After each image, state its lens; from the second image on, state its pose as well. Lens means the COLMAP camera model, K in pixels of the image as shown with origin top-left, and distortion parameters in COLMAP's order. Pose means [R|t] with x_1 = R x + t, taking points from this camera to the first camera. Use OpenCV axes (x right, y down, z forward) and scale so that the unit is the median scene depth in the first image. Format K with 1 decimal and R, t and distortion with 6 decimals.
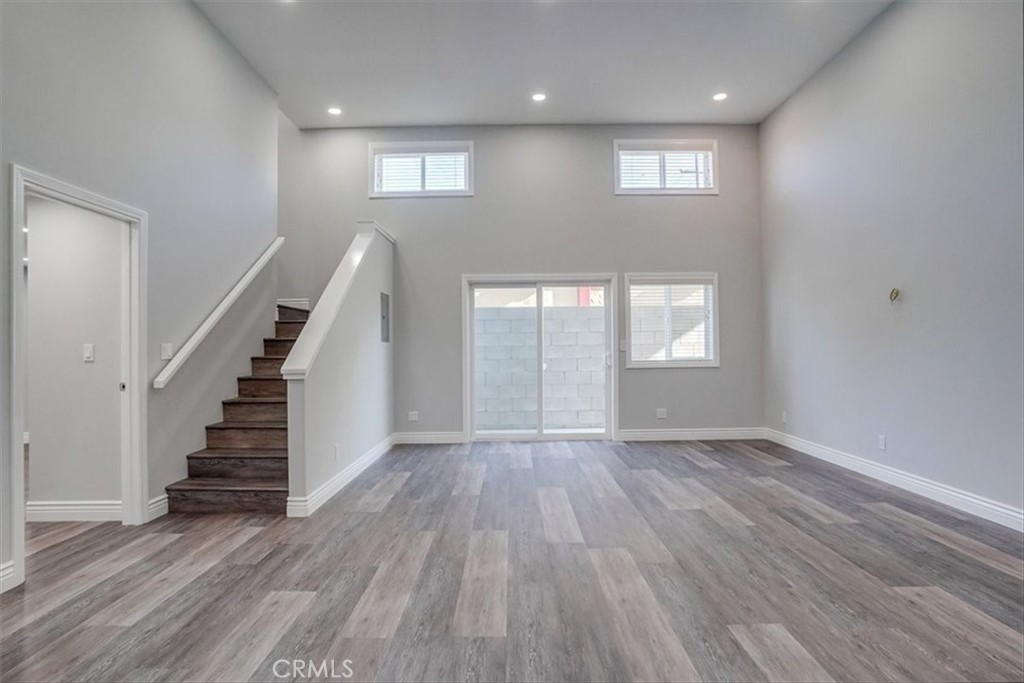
lens RADIAL K [[520.1, 0, 506.8], [0, 520.1, 338.5], [0, 0, 1]] dist [-0.080121, 0.040547]
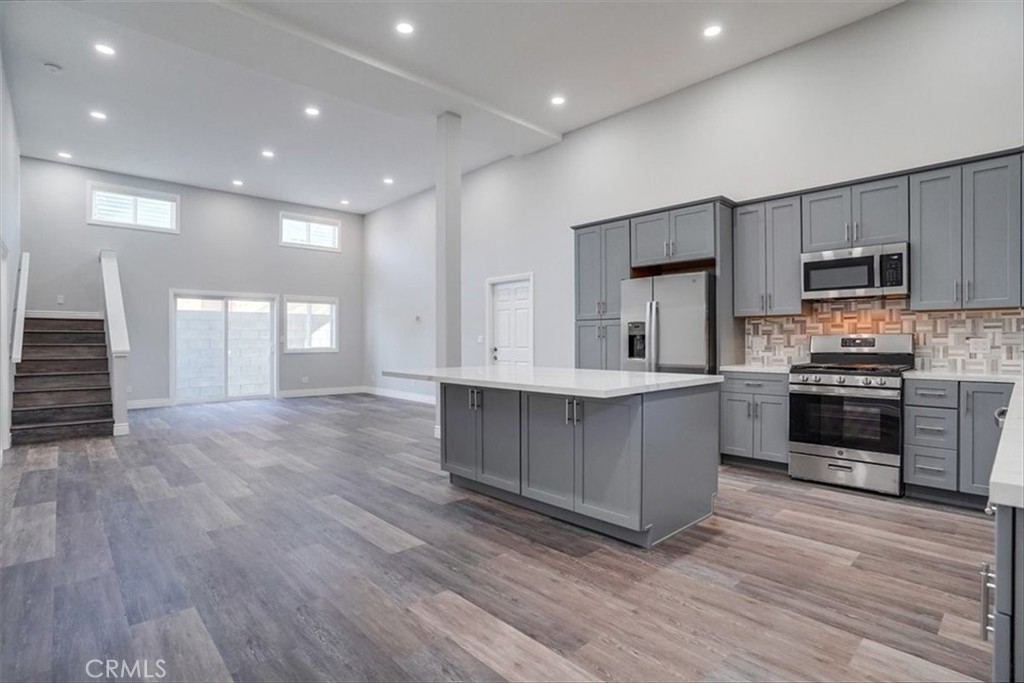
lens RADIAL K [[505.5, 0, 504.8], [0, 505.5, 341.5], [0, 0, 1]] dist [-0.075962, 0.034340]
pose [[0.729599, 0.007532, 0.683834, -0.338459], [-0.016755, 0.999836, 0.006864, -0.001703], [-0.683670, -0.016465, 0.729605, -0.626408]]
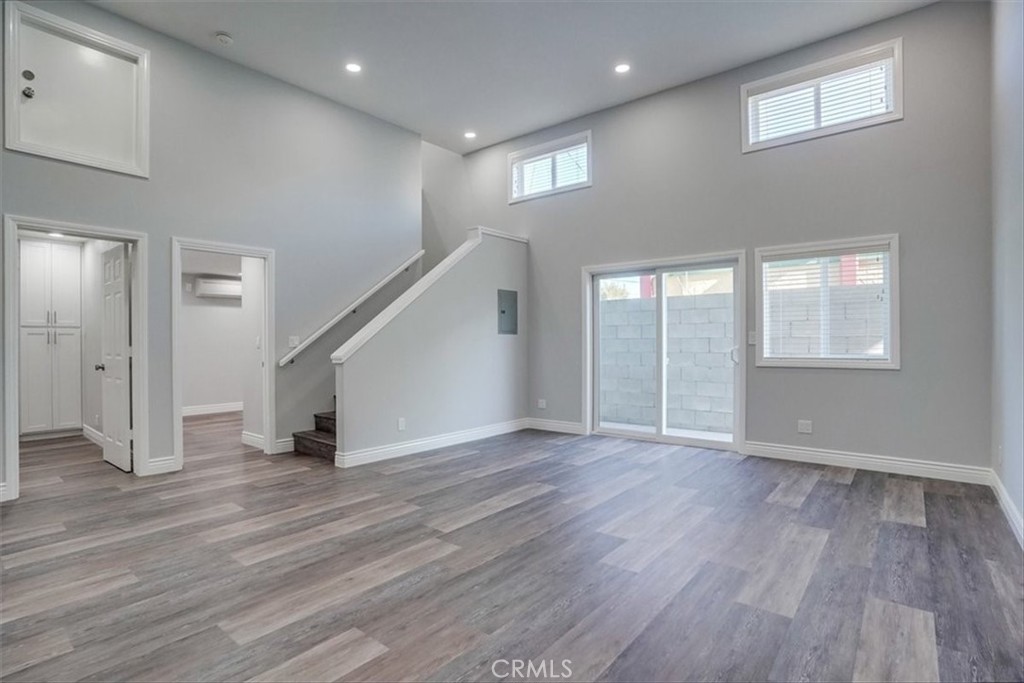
lens RADIAL K [[505.5, 0, 504.8], [0, 505.5, 341.5], [0, 0, 1]] dist [-0.075962, 0.034340]
pose [[0.773353, 0.007431, -0.633933, 0.418499], [0.008171, 0.999731, 0.021687, -0.001278], [0.633924, -0.021952, 0.773084, 0.152182]]
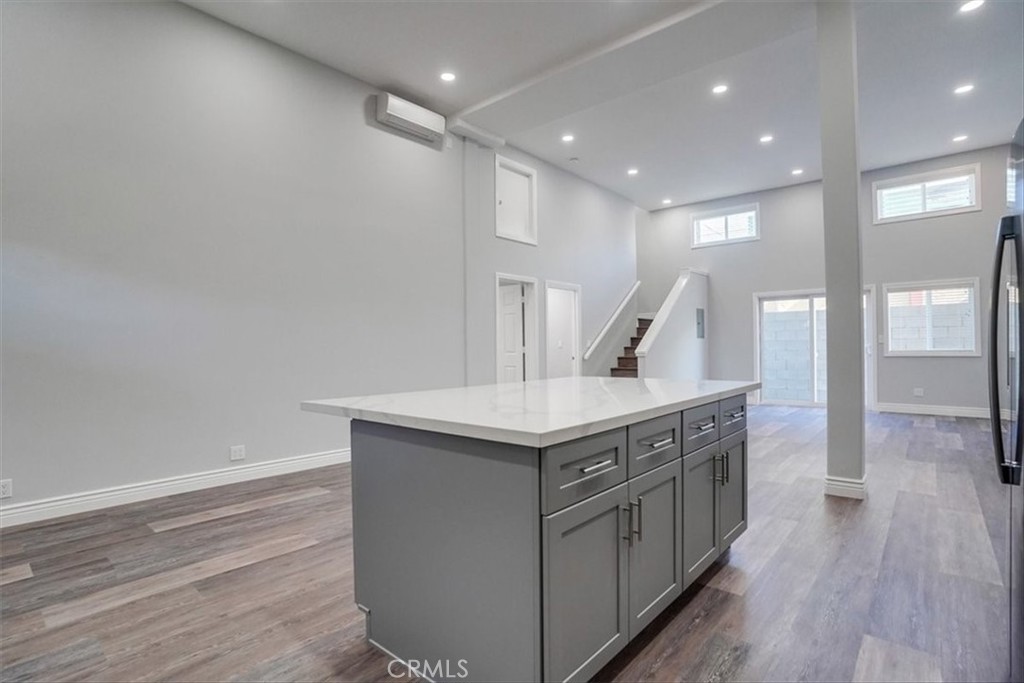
lens RADIAL K [[505.5, 0, 504.8], [0, 505.5, 341.5], [0, 0, 1]] dist [-0.075962, 0.034340]
pose [[0.755670, -0.005154, -0.654932, 0.315479], [0.015179, 0.999838, 0.009646, -0.007230], [0.654776, -0.017230, 0.755626, -0.570402]]
